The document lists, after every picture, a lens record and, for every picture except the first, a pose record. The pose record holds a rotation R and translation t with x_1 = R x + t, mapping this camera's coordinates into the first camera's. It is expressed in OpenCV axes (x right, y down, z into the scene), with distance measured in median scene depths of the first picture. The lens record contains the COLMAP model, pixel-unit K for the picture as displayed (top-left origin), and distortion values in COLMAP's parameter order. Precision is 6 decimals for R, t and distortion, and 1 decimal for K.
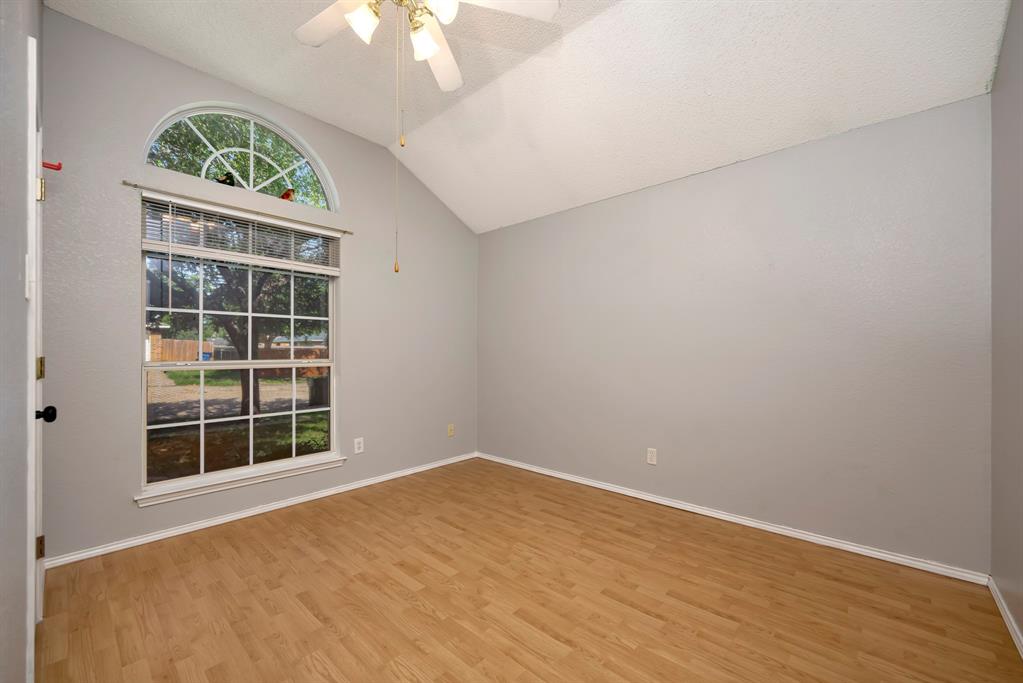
lens RADIAL K [[403.6, 0, 507.0], [0, 403.6, 346.6], [0, 0, 1]] dist [0.000264, -0.000377]
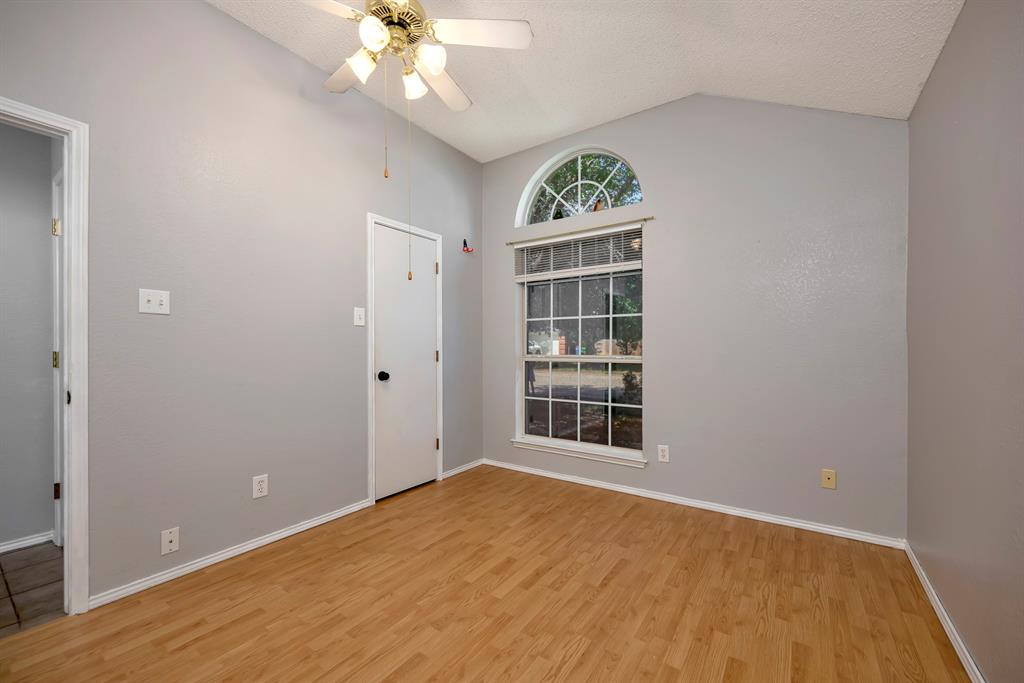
lens RADIAL K [[404.0, 0, 529.3], [0, 404.0, 347.4], [0, 0, 1]] dist [0.000264, -0.000377]
pose [[0.159392, -0.000579, -0.987215, 0.662072], [0.013081, 0.999913, 0.001525, 0.008973], [0.987129, -0.013157, 0.159385, 0.807934]]
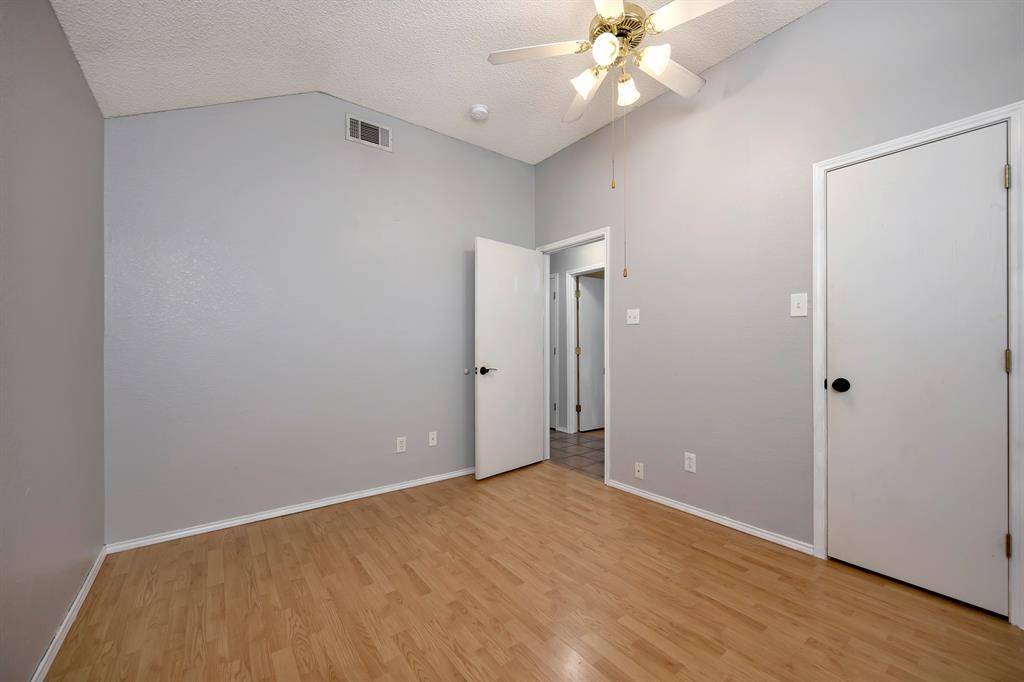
lens RADIAL K [[404.0, 0, 516.4], [0, 404.0, 347.3], [0, 0, 1]] dist [0.000264, -0.000377]
pose [[-0.984812, 0.003558, 0.173589, -0.115363], [0.001480, 0.999926, -0.012099, 0.021456], [-0.173620, -0.011658, -0.984744, 1.539312]]
